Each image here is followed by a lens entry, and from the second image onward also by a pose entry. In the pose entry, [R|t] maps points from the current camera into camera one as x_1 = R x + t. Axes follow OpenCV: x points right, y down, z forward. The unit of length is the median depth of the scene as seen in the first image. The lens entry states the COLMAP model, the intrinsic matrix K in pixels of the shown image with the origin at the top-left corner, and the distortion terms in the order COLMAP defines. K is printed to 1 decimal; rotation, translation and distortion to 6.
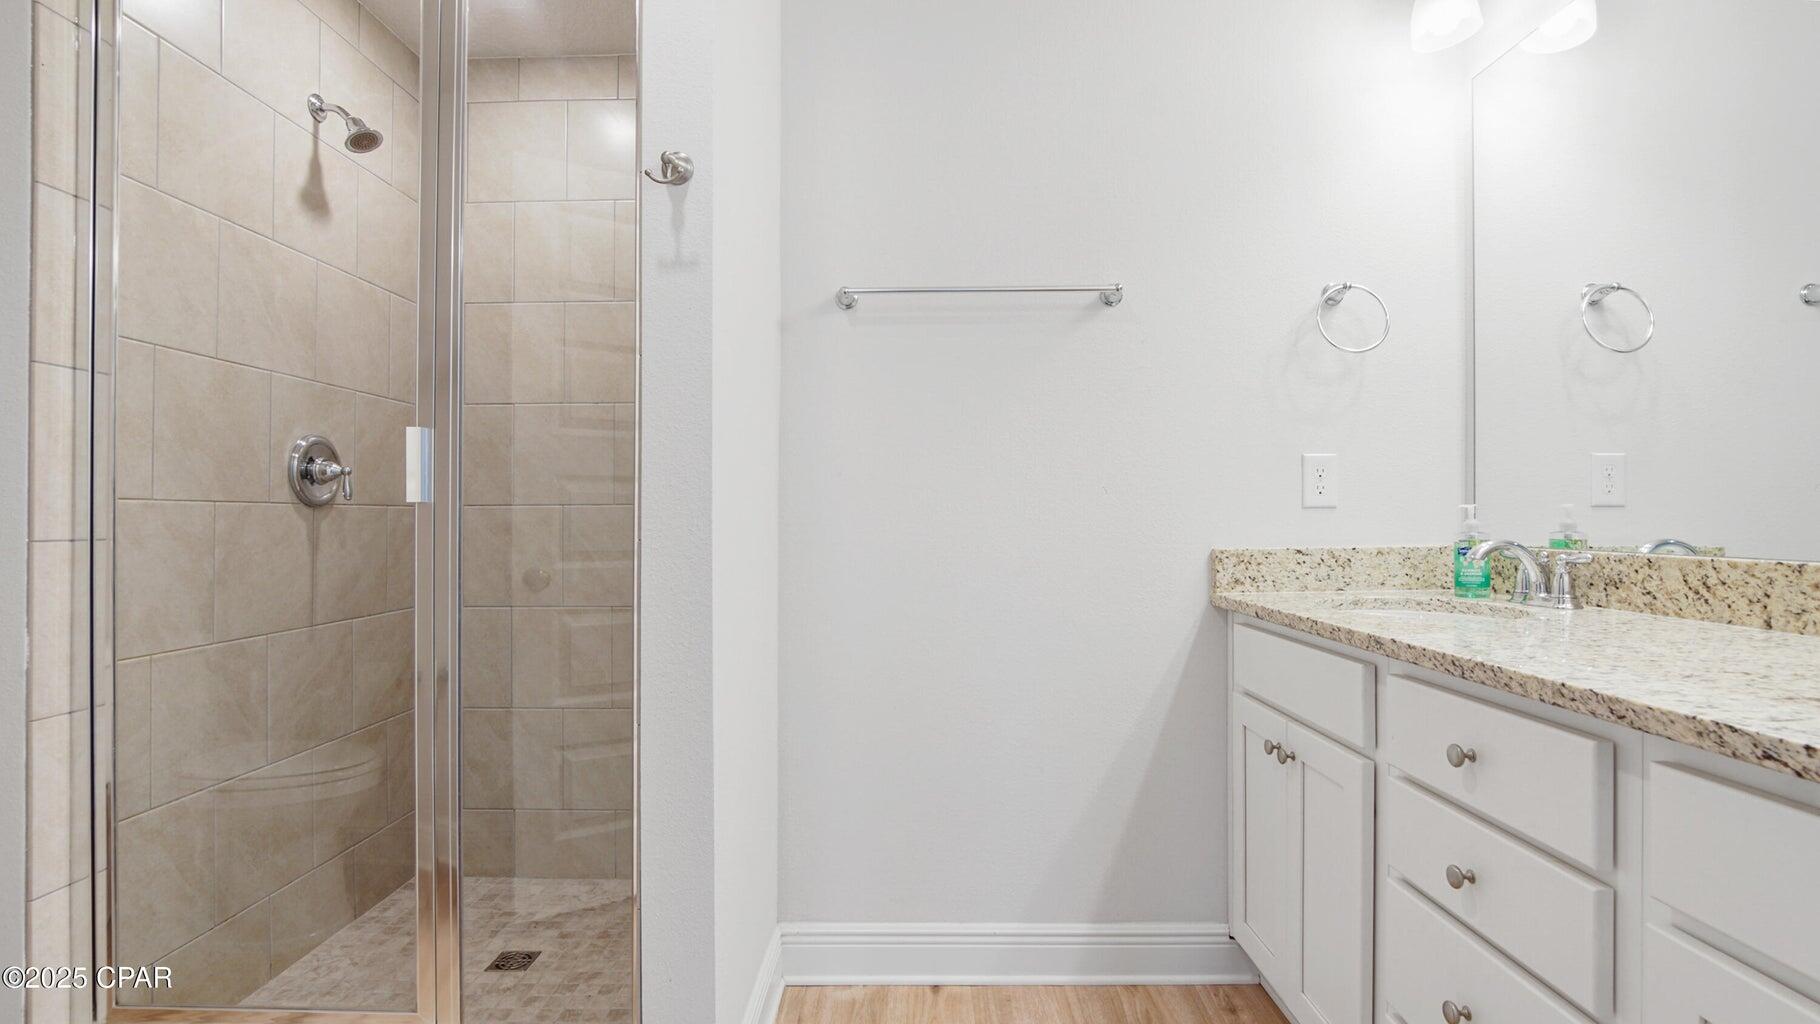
lens RADIAL K [[833.3, 0, 910.5], [0, 833.3, 516.7], [0, 0, 1]] dist [-0.020399, -0.000084]
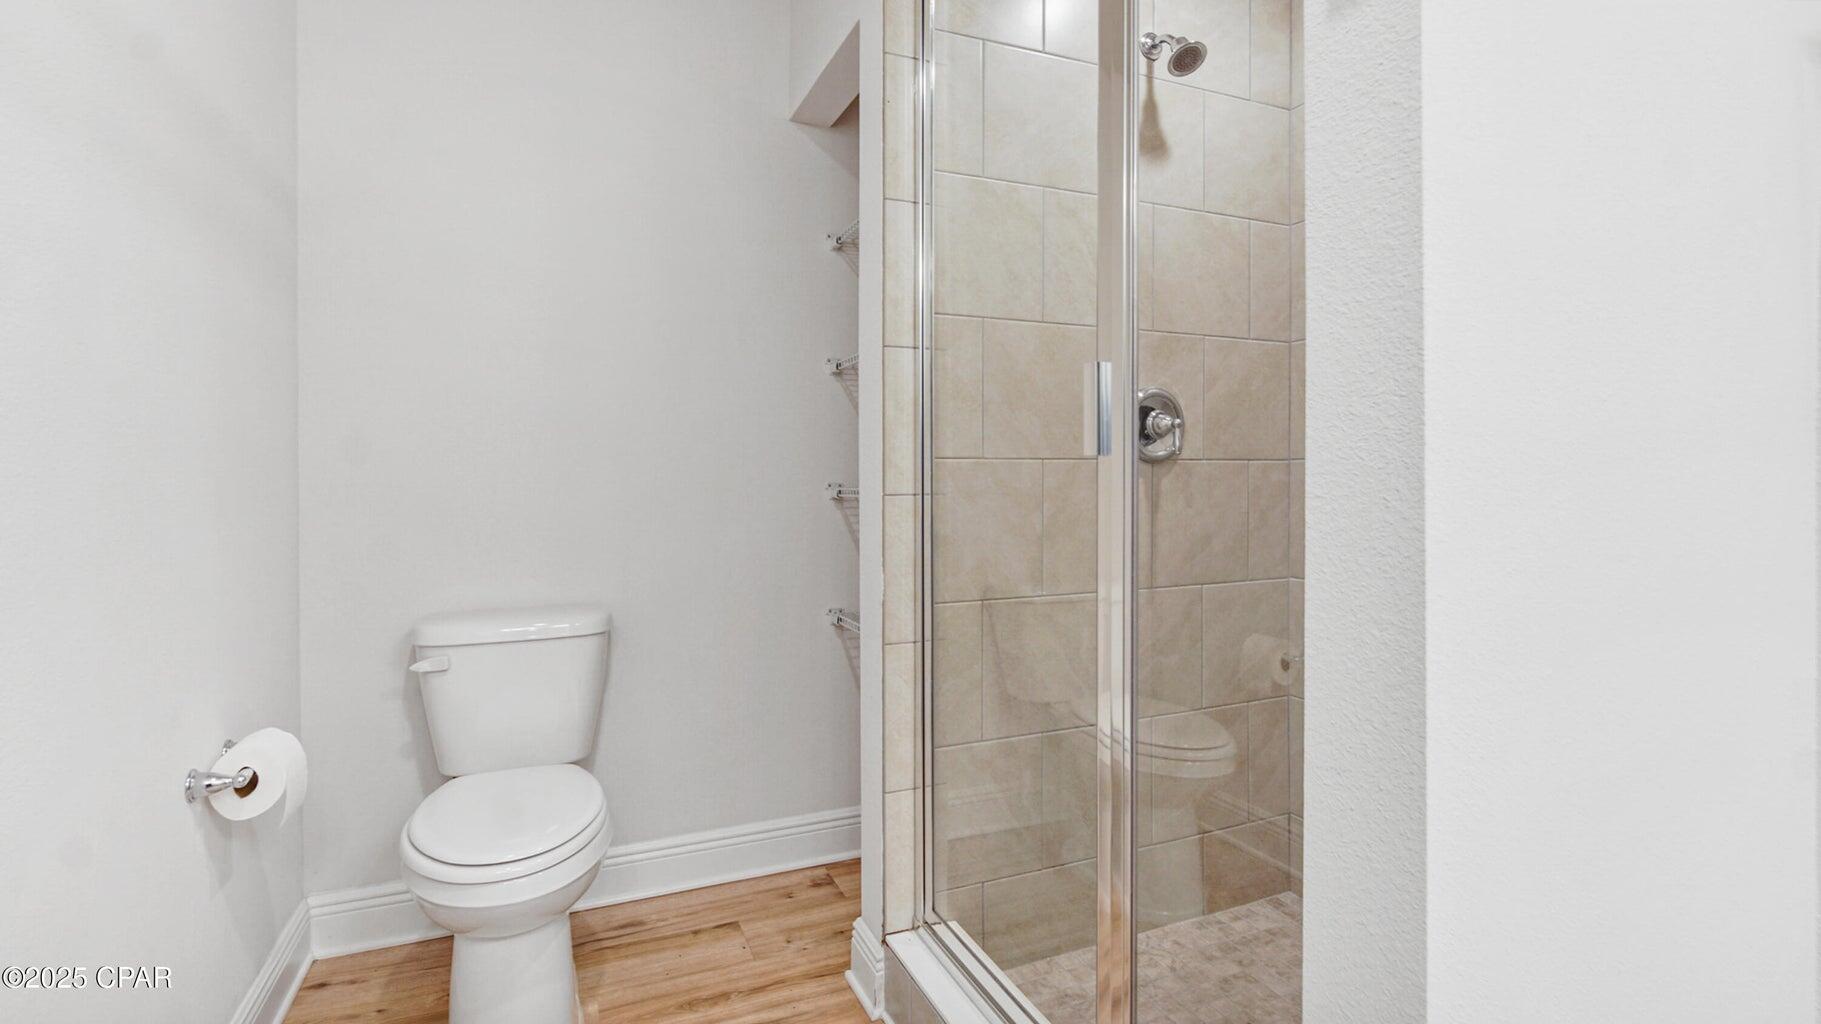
lens RADIAL K [[833.8, 0, 892.3], [0, 833.8, 470.2], [0, 0, 1]] dist [-0.020399, -0.000084]
pose [[0.385505, -0.015095, -0.922582, 0.045002], [0.009171, 0.999879, -0.012528, 0.005852], [0.922660, -0.003632, 0.385597, 0.346958]]
